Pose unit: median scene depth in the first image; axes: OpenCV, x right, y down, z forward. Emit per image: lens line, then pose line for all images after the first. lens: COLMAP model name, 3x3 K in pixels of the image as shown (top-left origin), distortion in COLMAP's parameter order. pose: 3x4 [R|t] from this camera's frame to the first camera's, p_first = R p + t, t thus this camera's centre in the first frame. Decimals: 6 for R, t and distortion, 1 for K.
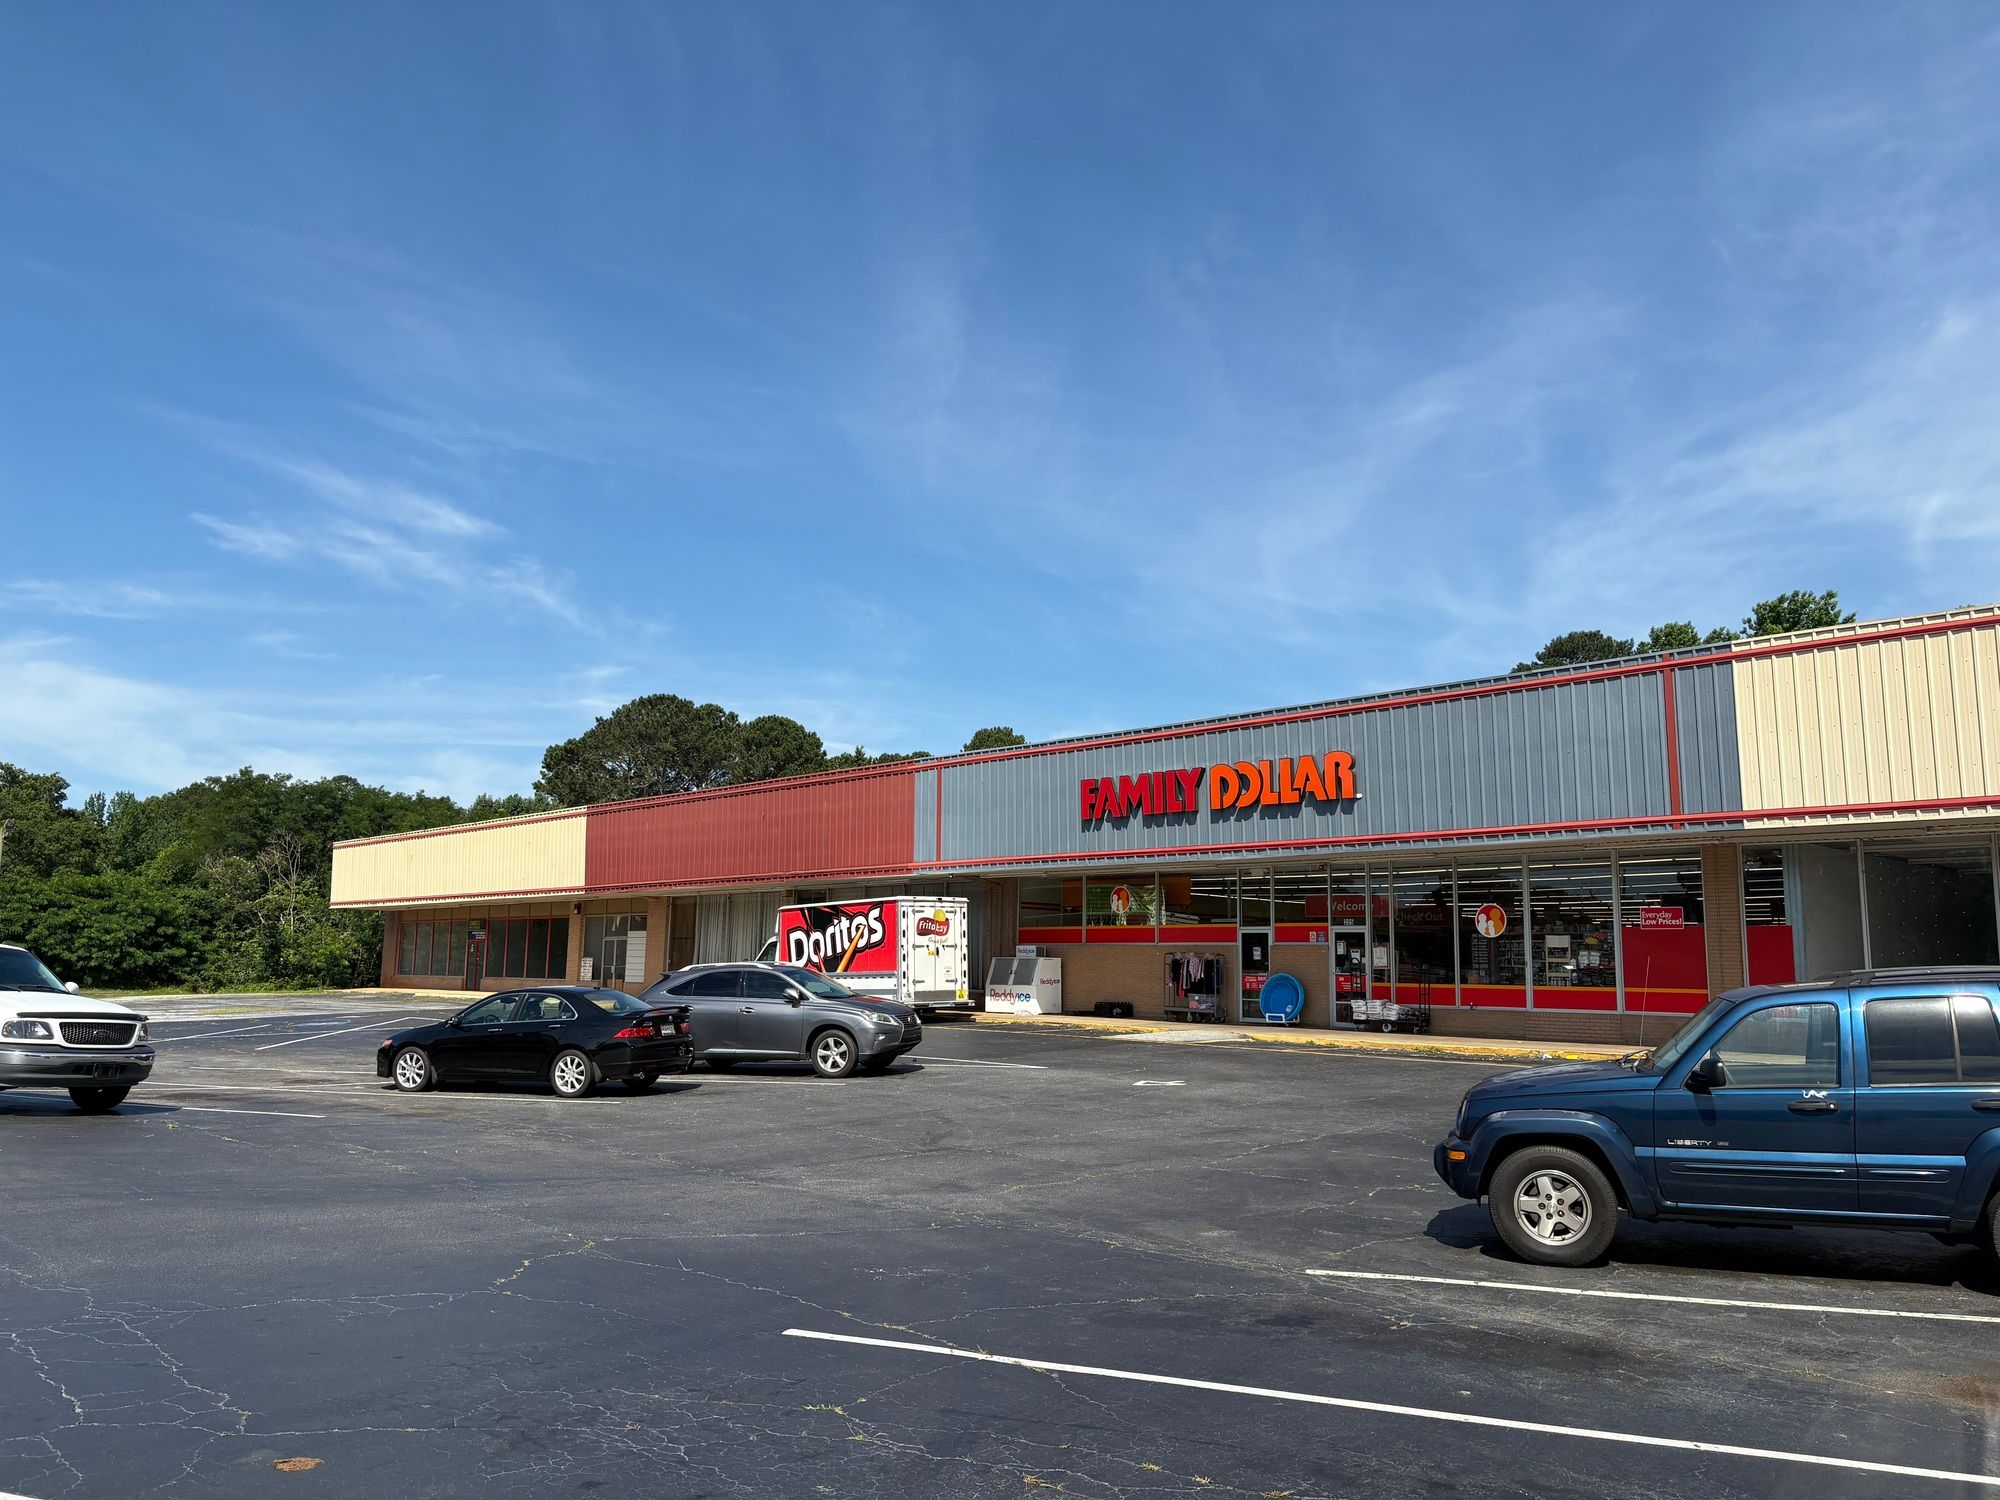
lens RADIAL K [[1482.2, 0, 998.1], [0, 1482.2, 723.2], [0, 0, 1]] dist [0.030579, -0.026267]
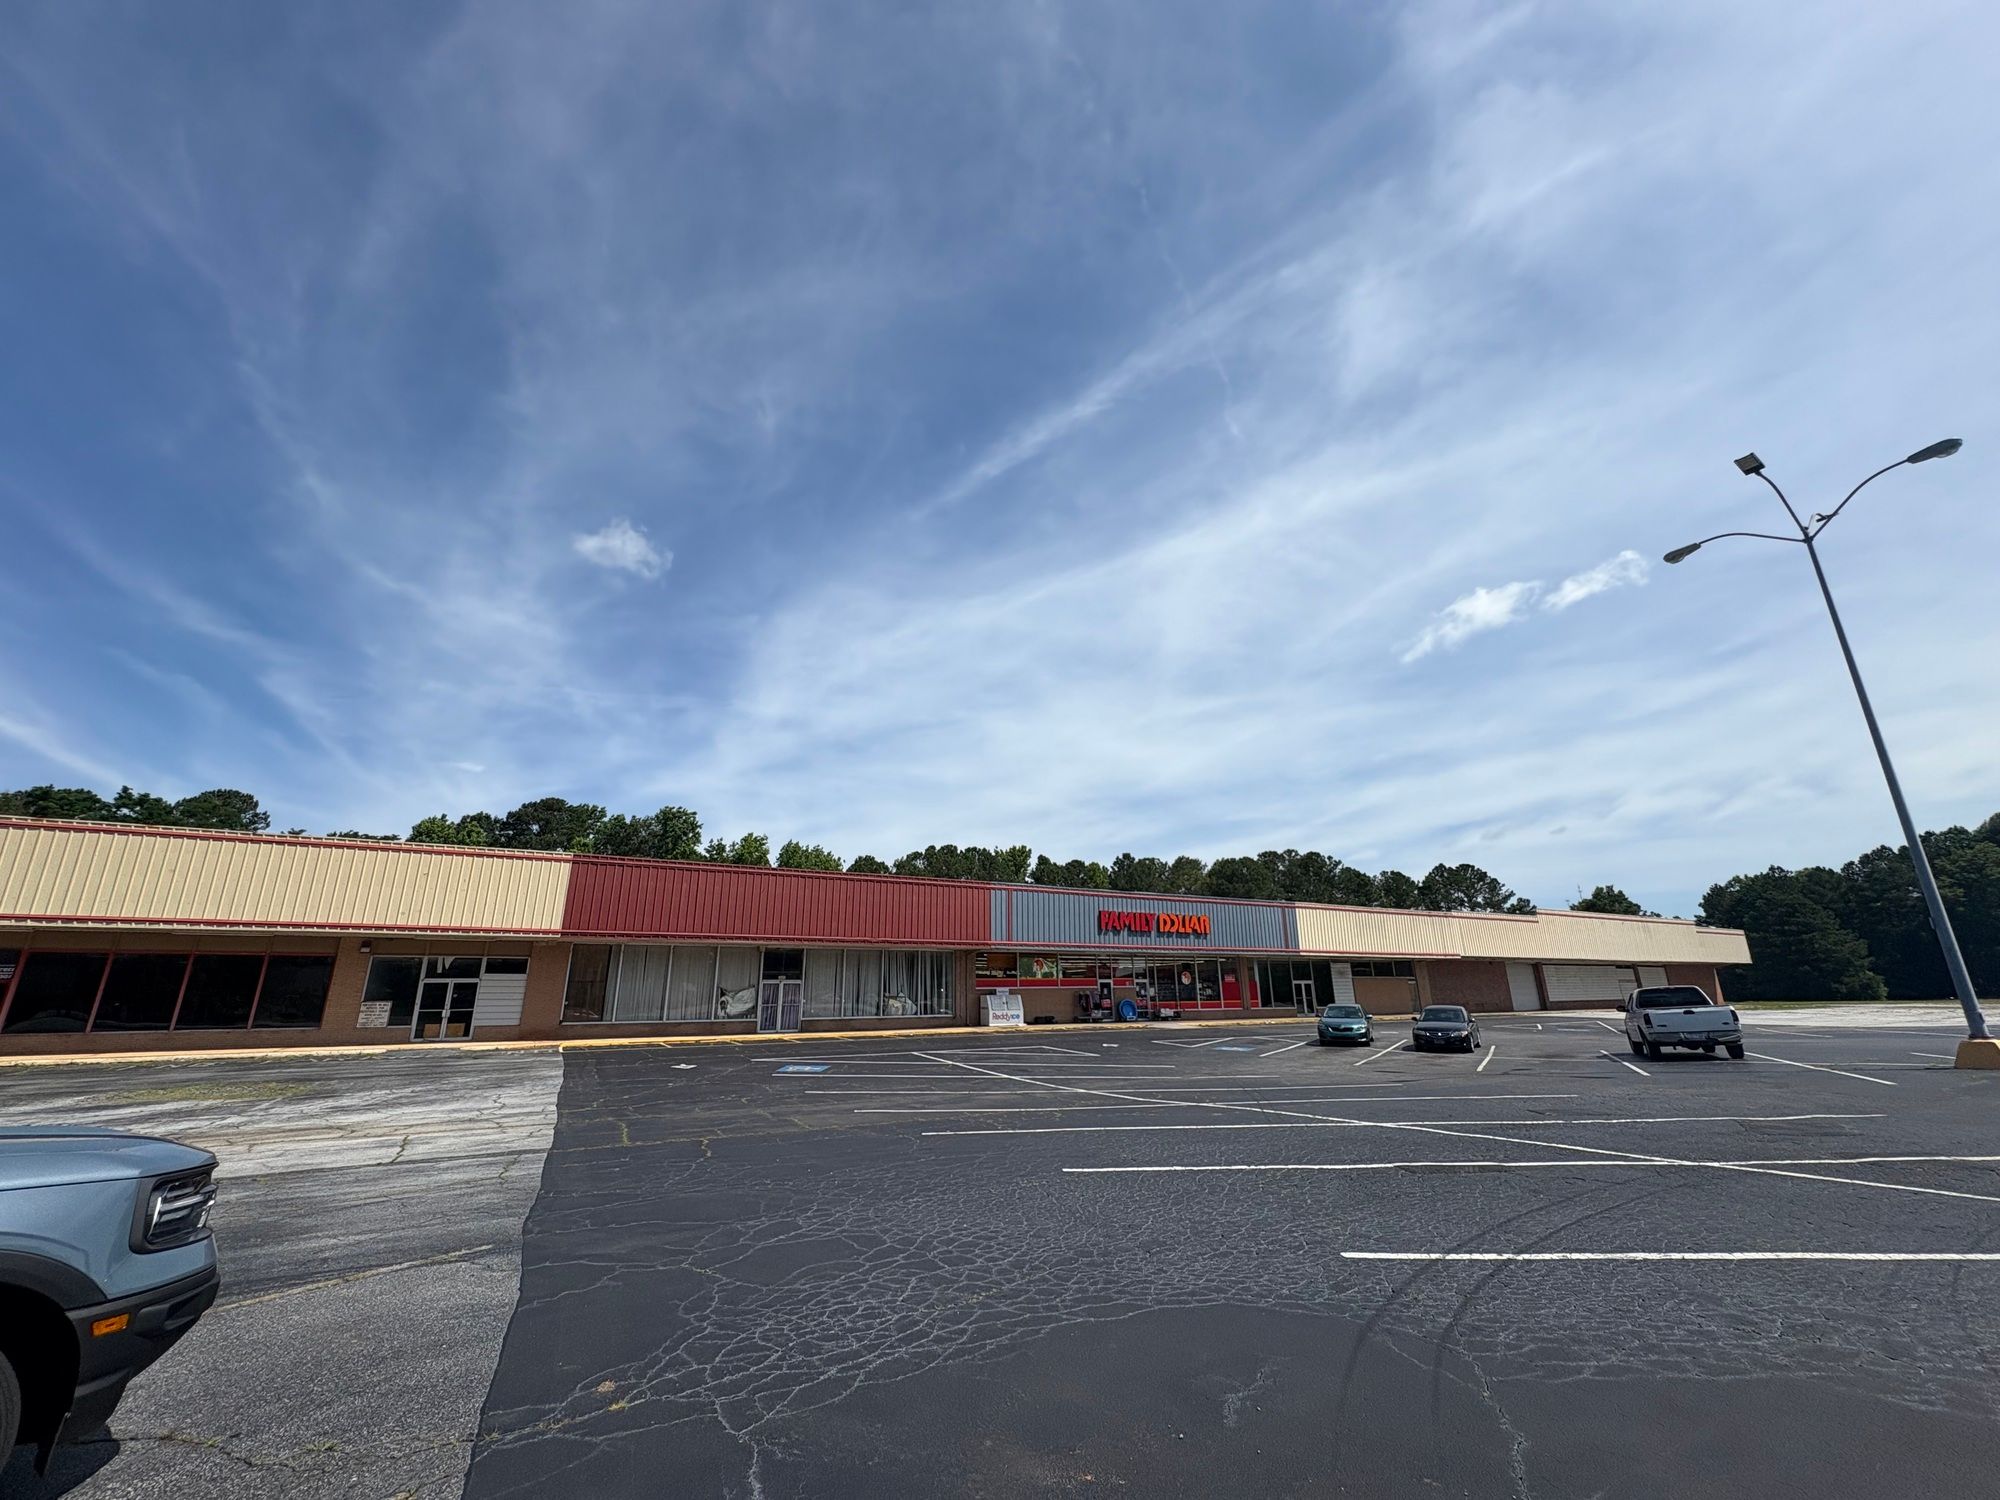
lens RADIAL K [[781.3, 0, 1000.0], [0, 781.3, 750.0], [0, 0, 1]] dist [-0.007115, 0.000348]
pose [[0.234985, 0.275928, 0.932012, -1.031099], [-0.146565, 0.957956, -0.246656, 0.107429], [-0.960885, -0.078640, 0.265546, 0.782623]]
